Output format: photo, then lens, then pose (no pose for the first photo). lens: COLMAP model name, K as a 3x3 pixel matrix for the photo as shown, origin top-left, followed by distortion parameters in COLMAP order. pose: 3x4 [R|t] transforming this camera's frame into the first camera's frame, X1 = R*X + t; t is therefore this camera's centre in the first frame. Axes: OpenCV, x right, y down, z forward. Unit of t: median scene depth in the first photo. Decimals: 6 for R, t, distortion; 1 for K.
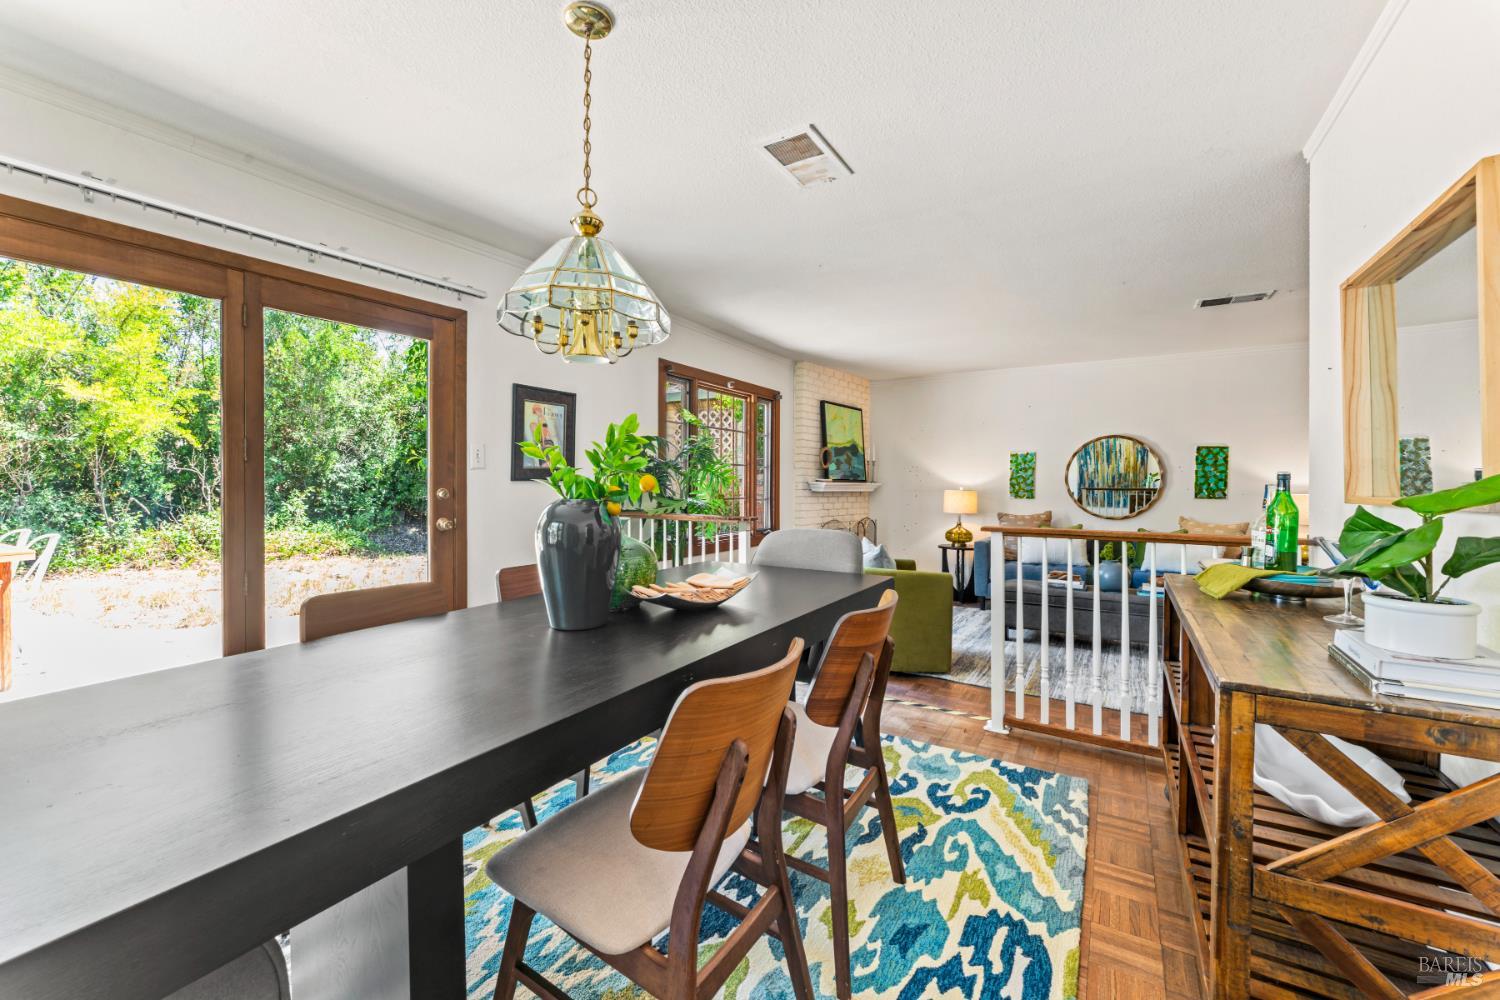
lens RADIAL K [[603.5, 0, 752.4], [0, 603.5, 477.8], [0, 0, 1]] dist [-0.004018, -0.000626]
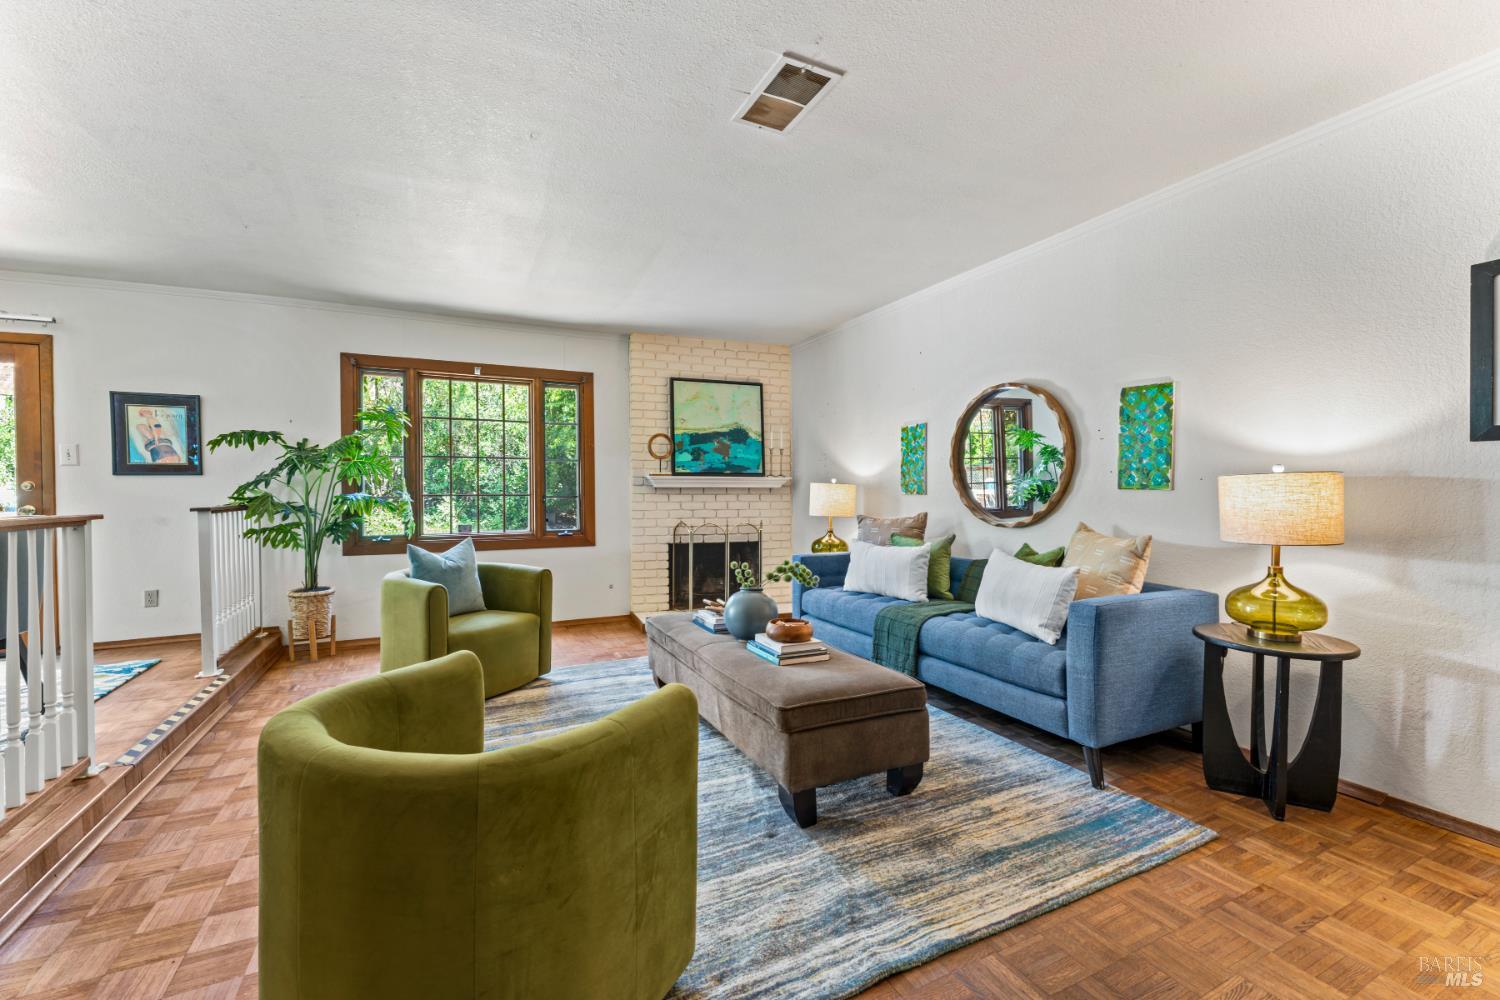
lens RADIAL K [[629.9, 0, 747.3], [0, 629.9, 498.7], [0, 0, 1]] dist [0.000730, 0.000725]
pose [[0.842150, -0.004620, -0.539223, 0.741777], [0.014637, 0.999791, 0.014294, 0.029725], [0.539044, -0.019930, 0.842042, 0.359378]]
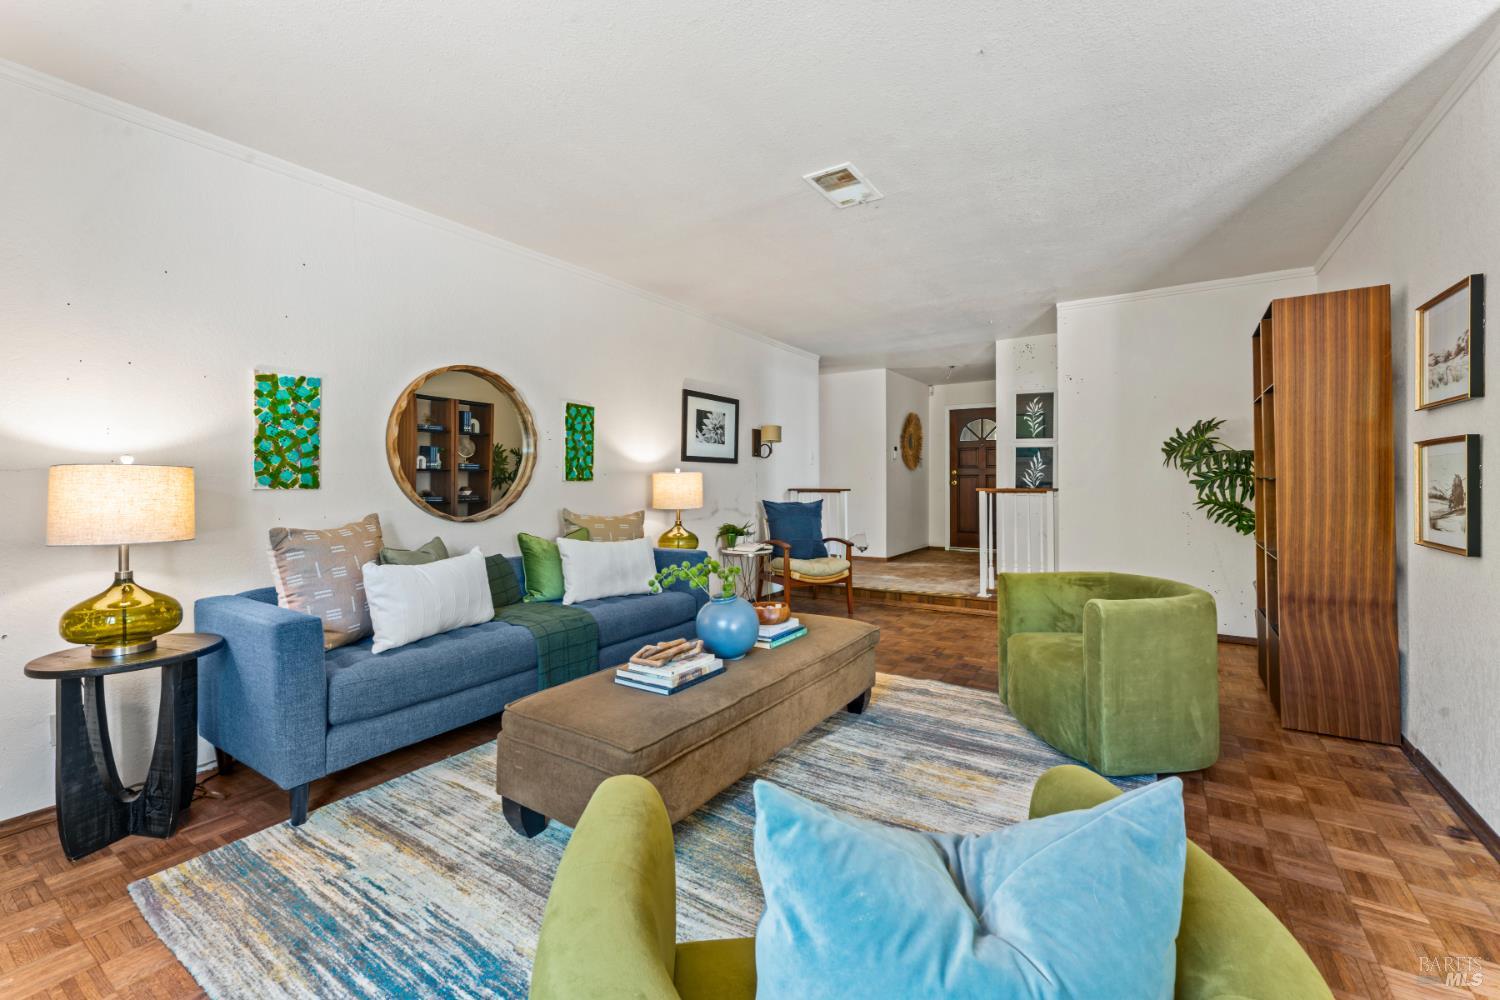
lens RADIAL K [[629.9, 0, 747.2], [0, 629.9, 484.3], [0, 0, 1]] dist [0.000730, 0.000725]
pose [[0.026029, -0.015322, 0.999544, 0.041299], [-0.002683, 0.999878, 0.015397, 0.026541], [-0.999658, -0.003083, 0.025985, 0.762847]]
